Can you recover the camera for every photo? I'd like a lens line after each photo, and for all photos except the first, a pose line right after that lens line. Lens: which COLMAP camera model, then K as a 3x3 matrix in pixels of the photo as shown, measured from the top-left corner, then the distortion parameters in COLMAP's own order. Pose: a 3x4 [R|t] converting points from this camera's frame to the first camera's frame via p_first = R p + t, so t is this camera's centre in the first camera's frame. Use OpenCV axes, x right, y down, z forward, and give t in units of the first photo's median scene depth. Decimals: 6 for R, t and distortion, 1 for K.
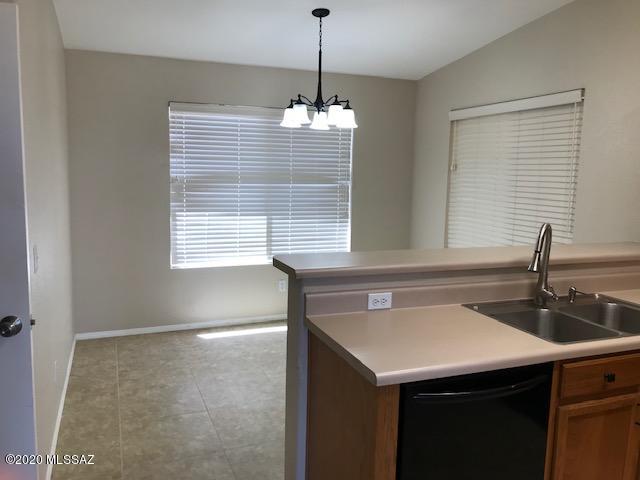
lens RADIAL K [[526.7, 0, 313.1], [0, 526.7, 228.8], [0, 0, 1]] dist [0.043677, -0.057363]
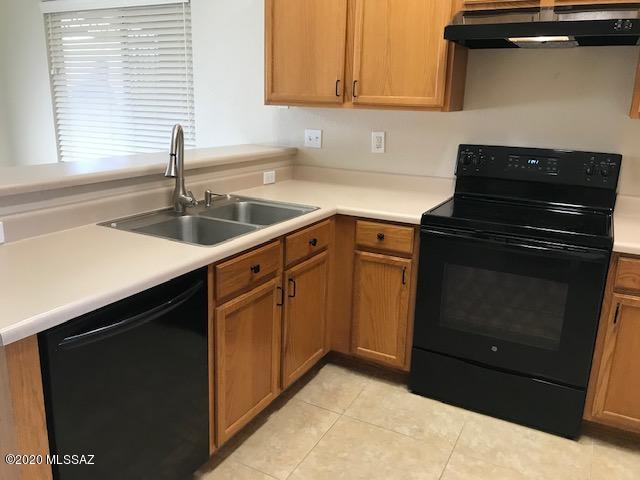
lens RADIAL K [[526.7, 0, 318.2], [0, 526.7, 234.1], [0, 0, 1]] dist [0.043677, -0.057363]
pose [[0.757418, -0.161101, 0.632743, 0.005699], [0.059471, 0.982077, 0.178854, 0.026547], [-0.650216, -0.097837, 0.753424, 0.113838]]
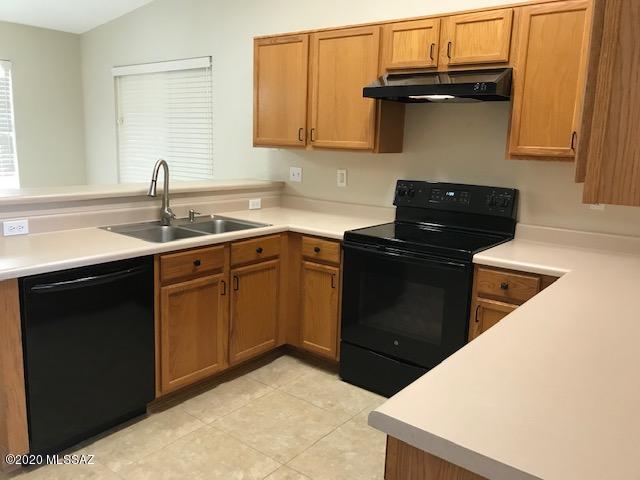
lens RADIAL K [[526.7, 0, 318.9], [0, 526.7, 231.8], [0, 0, 1]] dist [0.043677, -0.057363]
pose [[0.859163, -0.079737, 0.505451, 0.099009], [0.041289, 0.995366, 0.086840, 0.066279], [-0.510033, -0.053740, 0.858474, -0.300740]]
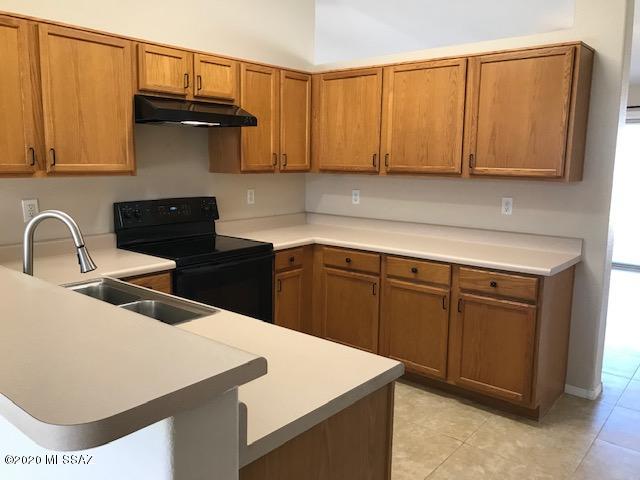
lens RADIAL K [[526.7, 0, 320.3], [0, 526.7, 241.3], [0, 0, 1]] dist [0.043677, -0.057363]
pose [[-0.485857, -0.159903, 0.859287, -0.399569], [0.077195, 0.971430, 0.224419, -0.104427], [-0.870622, 0.175369, -0.459633, 0.982881]]
